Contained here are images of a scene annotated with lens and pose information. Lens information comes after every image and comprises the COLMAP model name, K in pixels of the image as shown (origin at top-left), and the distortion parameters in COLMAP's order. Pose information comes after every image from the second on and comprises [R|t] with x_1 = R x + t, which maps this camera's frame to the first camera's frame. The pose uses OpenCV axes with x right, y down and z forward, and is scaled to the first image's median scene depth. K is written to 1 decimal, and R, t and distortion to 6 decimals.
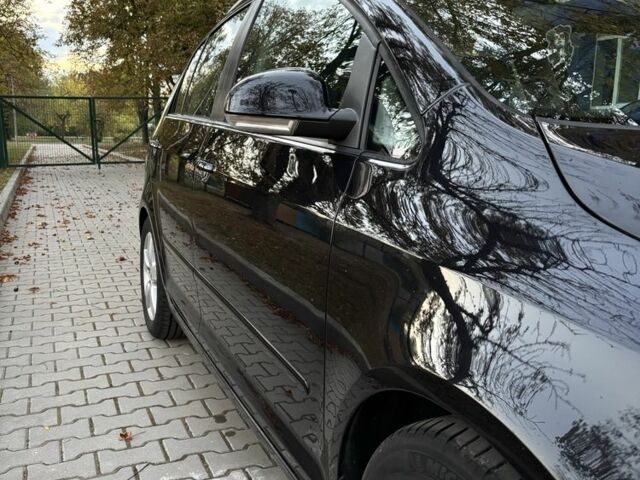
lens RADIAL K [[662.8, 0, 320.0], [0, 662.8, 240.0], [0, 0, 1]] dist [0.110818, -0.149948]
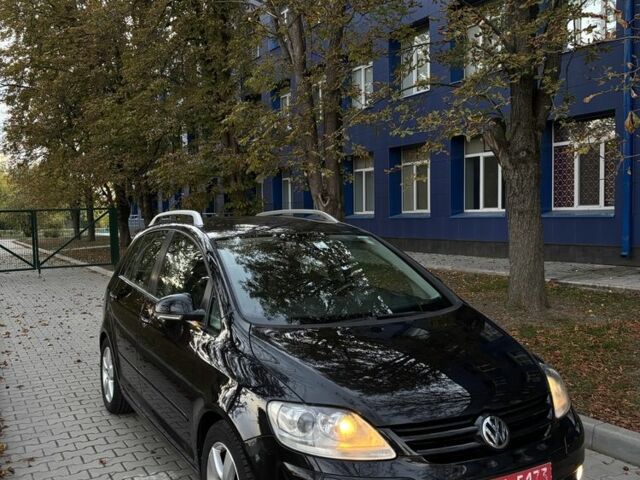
lens RADIAL K [[683.5, 0, 320.0], [0, 683.5, 240.0], [0, 0, 1]] dist [0.040693, 0.006511]
pose [[0.995213, -0.026794, 0.093987, 0.106119], [0.037556, 0.992692, -0.114683, -0.057415], [-0.090228, 0.117664, 0.988946, -0.714481]]
